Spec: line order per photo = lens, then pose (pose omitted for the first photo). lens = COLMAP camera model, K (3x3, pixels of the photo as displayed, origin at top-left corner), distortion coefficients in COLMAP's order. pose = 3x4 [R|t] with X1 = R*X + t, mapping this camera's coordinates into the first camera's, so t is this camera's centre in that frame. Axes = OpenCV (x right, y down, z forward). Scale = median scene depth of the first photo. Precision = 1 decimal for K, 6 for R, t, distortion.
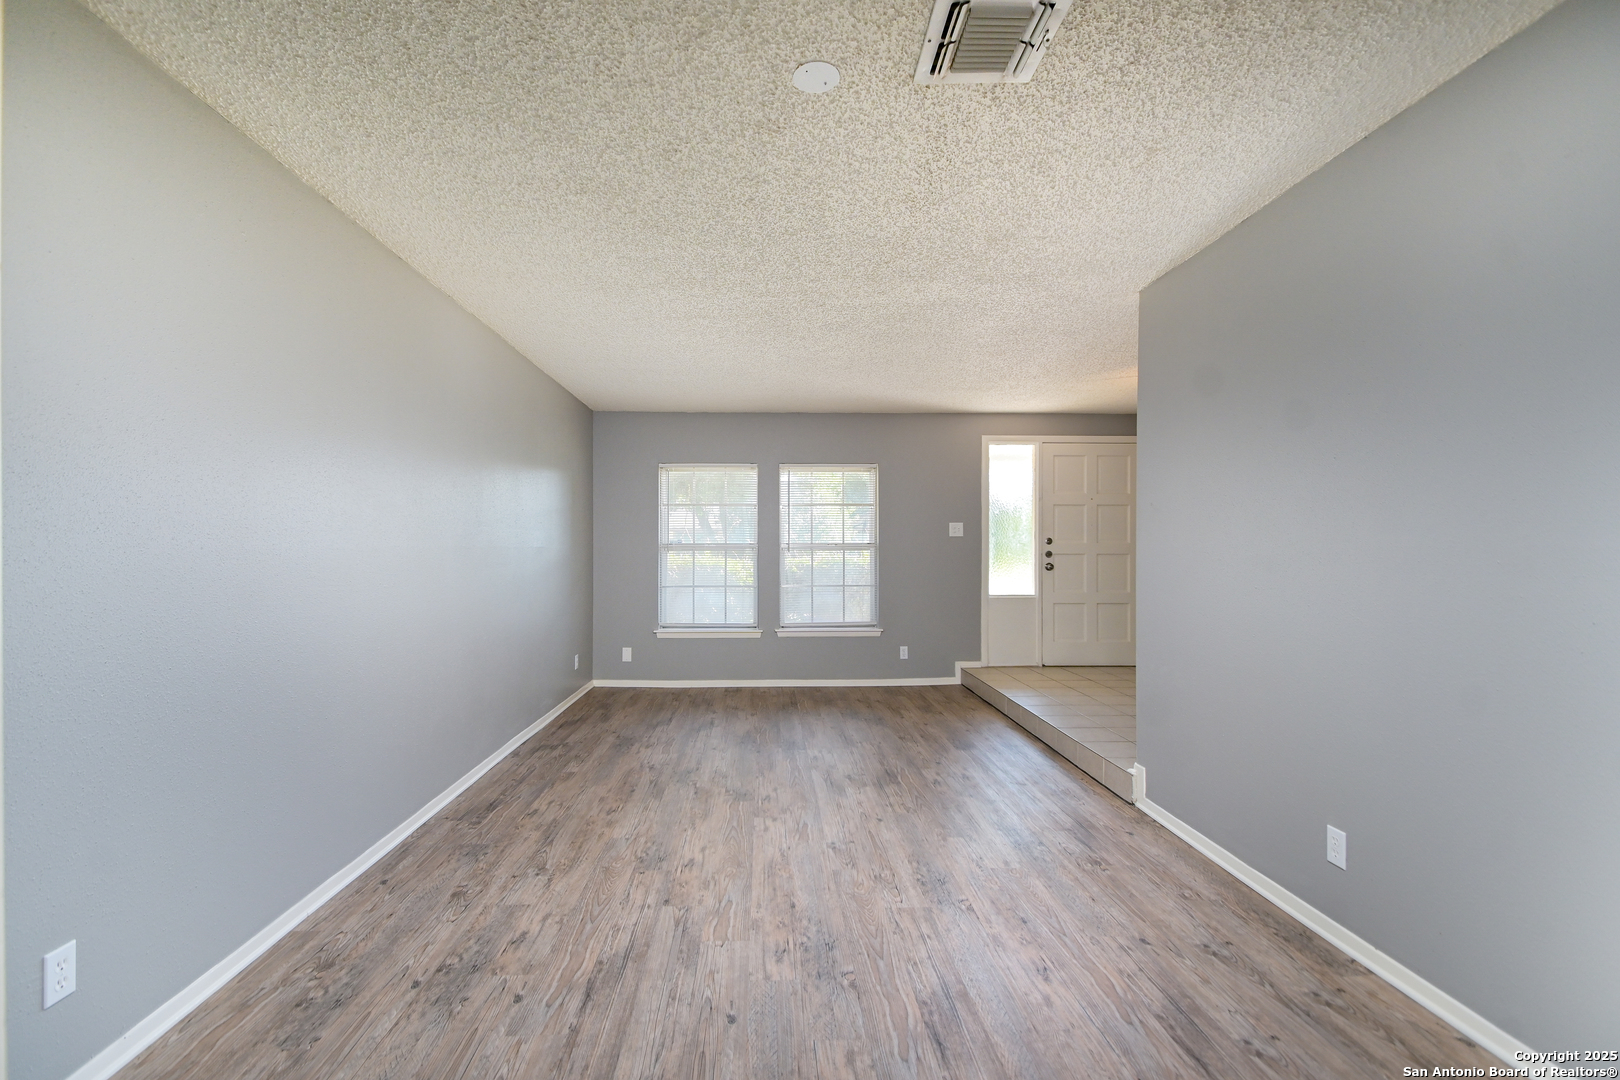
lens RADIAL K [[714.9, 0, 793.8], [0, 714.9, 542.2], [0, 0, 1]] dist [0.023226, -0.014173]
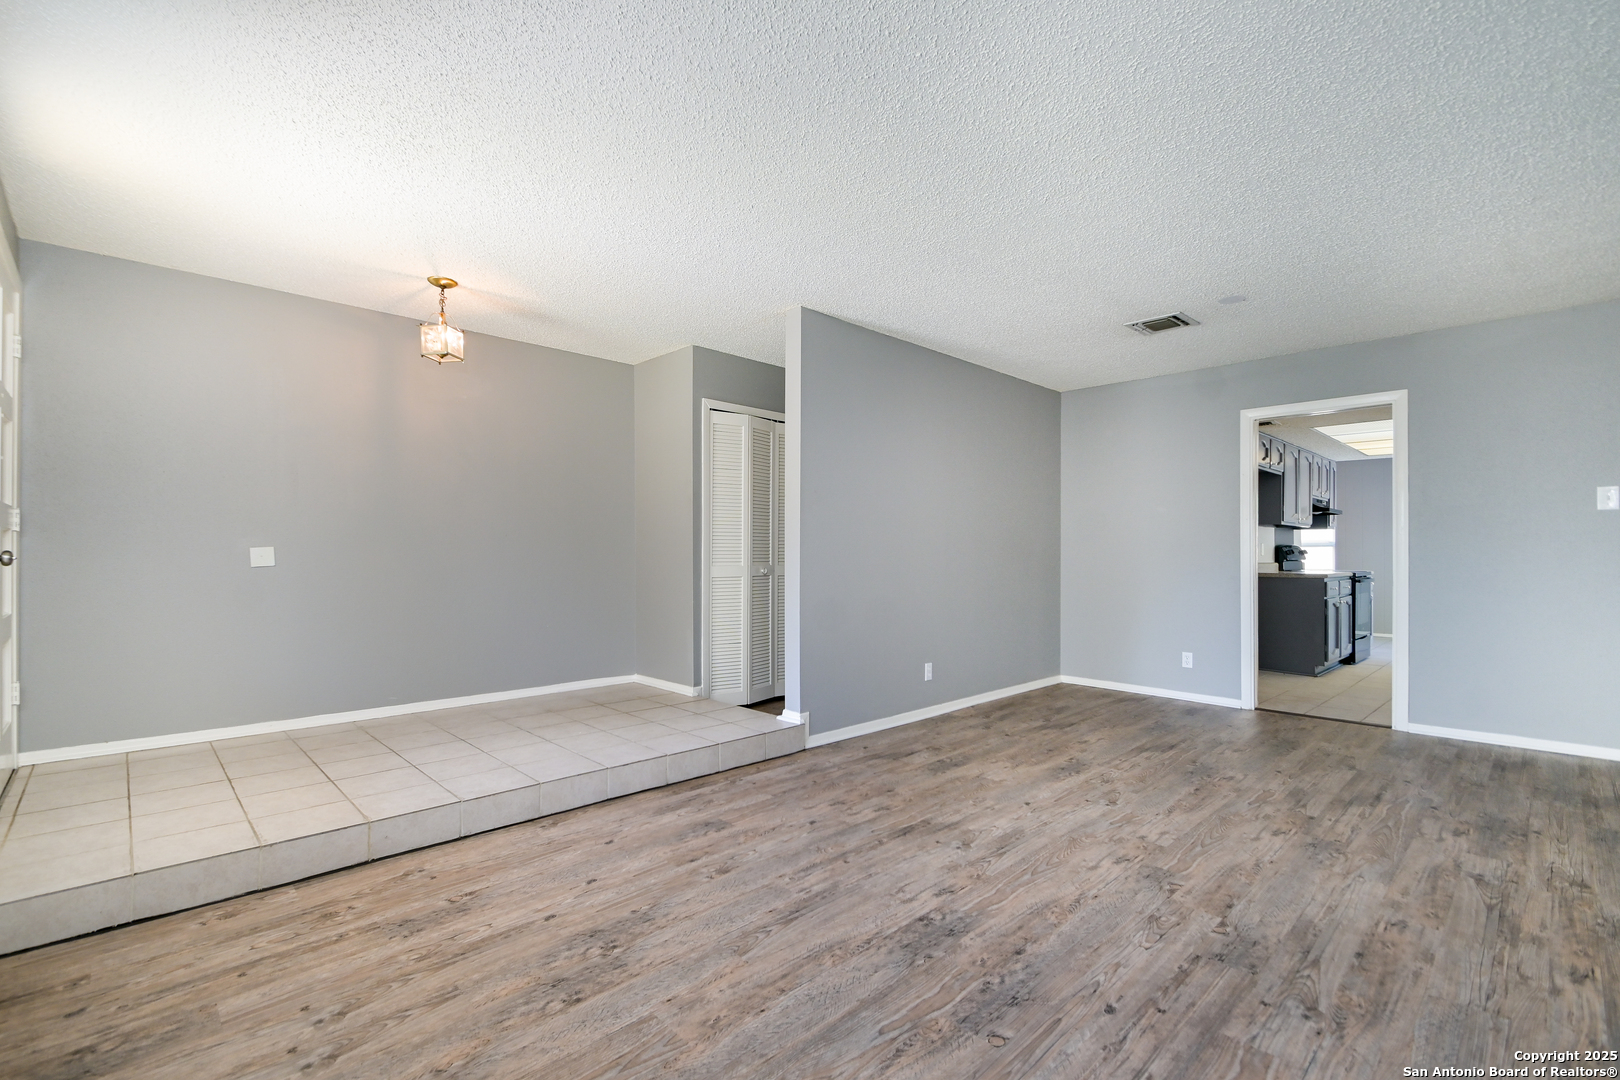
lens RADIAL K [[714.9, 0, 793.8], [0, 714.9, 542.2], [0, 0, 1]] dist [0.023226, -0.014173]
pose [[-0.658221, 0.006670, 0.752795, -0.427551], [-0.010874, 0.999772, -0.018367, 0.068844], [-0.752746, -0.020276, -0.657998, 2.028251]]
